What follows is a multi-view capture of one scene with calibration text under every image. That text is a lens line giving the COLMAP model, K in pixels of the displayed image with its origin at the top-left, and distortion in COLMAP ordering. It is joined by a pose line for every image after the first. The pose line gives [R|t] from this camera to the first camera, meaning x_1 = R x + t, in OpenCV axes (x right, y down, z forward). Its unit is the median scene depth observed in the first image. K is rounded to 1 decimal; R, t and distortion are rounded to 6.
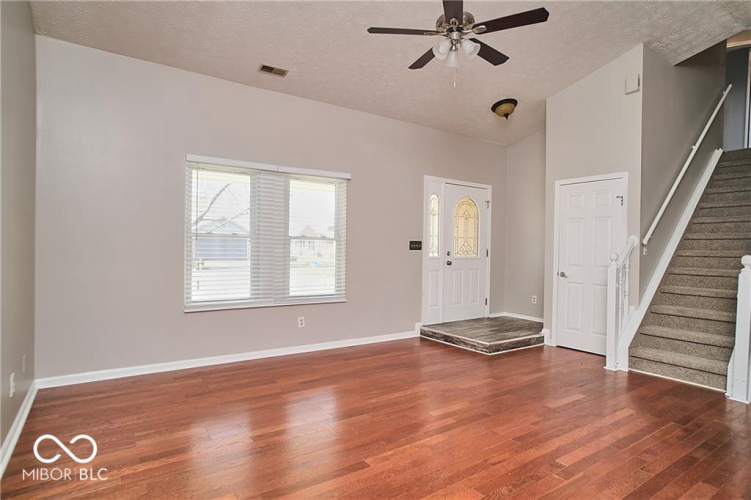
lens RADIAL K [[412.6, 0, 379.1], [0, 412.6, 249.7], [0, 0, 1]] dist [-0.057771, 0.045652]
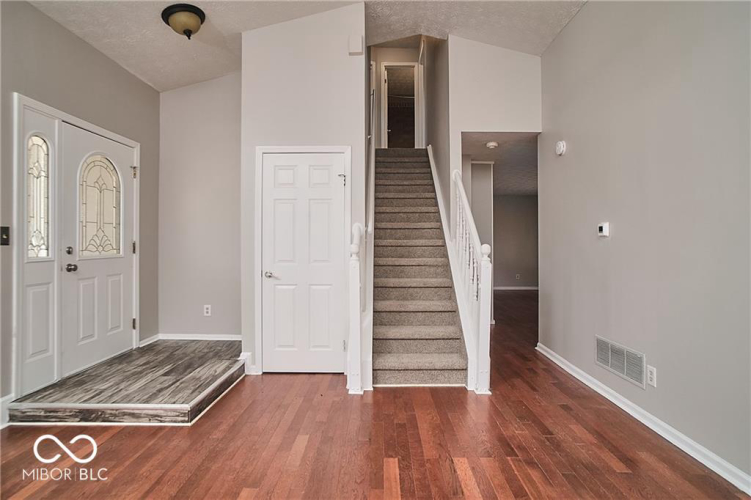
lens RADIAL K [[406.7, 0, 377.2], [0, 406.7, 240.2], [0, 0, 1]] dist [-0.061161, 0.041669]
pose [[0.579947, -0.011446, 0.814574, -0.030964], [0.012845, 0.999905, 0.004906, -0.002657], [-0.814553, 0.007618, 0.580039, 0.426736]]
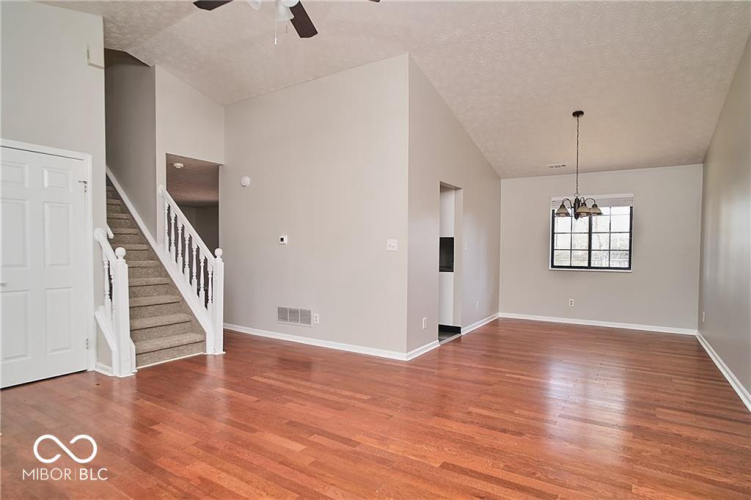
lens RADIAL K [[412.6, 0, 379.1], [0, 412.6, 249.7], [0, 0, 1]] dist [-0.057771, 0.045652]
pose [[-0.379407, -0.020015, 0.925013, -0.395477], [-0.008358, 0.999799, 0.018205, -0.007268], [-0.925192, -0.000824, -0.379498, 0.681714]]
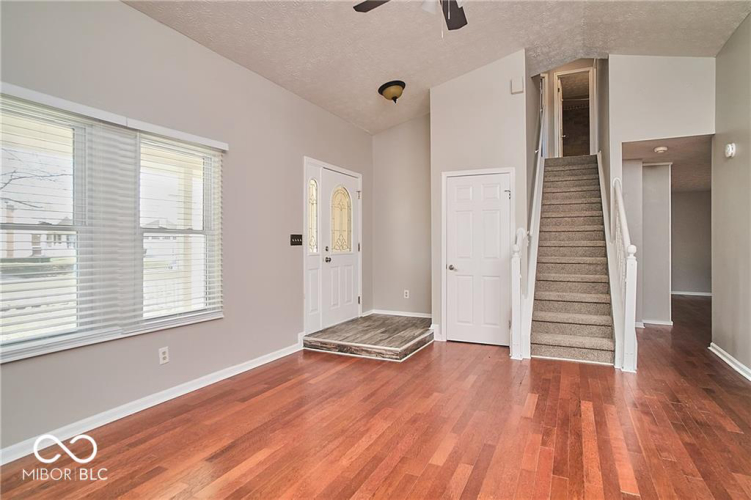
lens RADIAL K [[406.7, 0, 377.2], [0, 406.7, 240.2], [0, 0, 1]] dist [-0.061161, 0.041669]
pose [[0.873597, -0.012522, 0.486488, -0.186511], [0.016530, 0.999856, -0.003947, -0.004816], [-0.486369, 0.011490, 0.873678, 0.235953]]
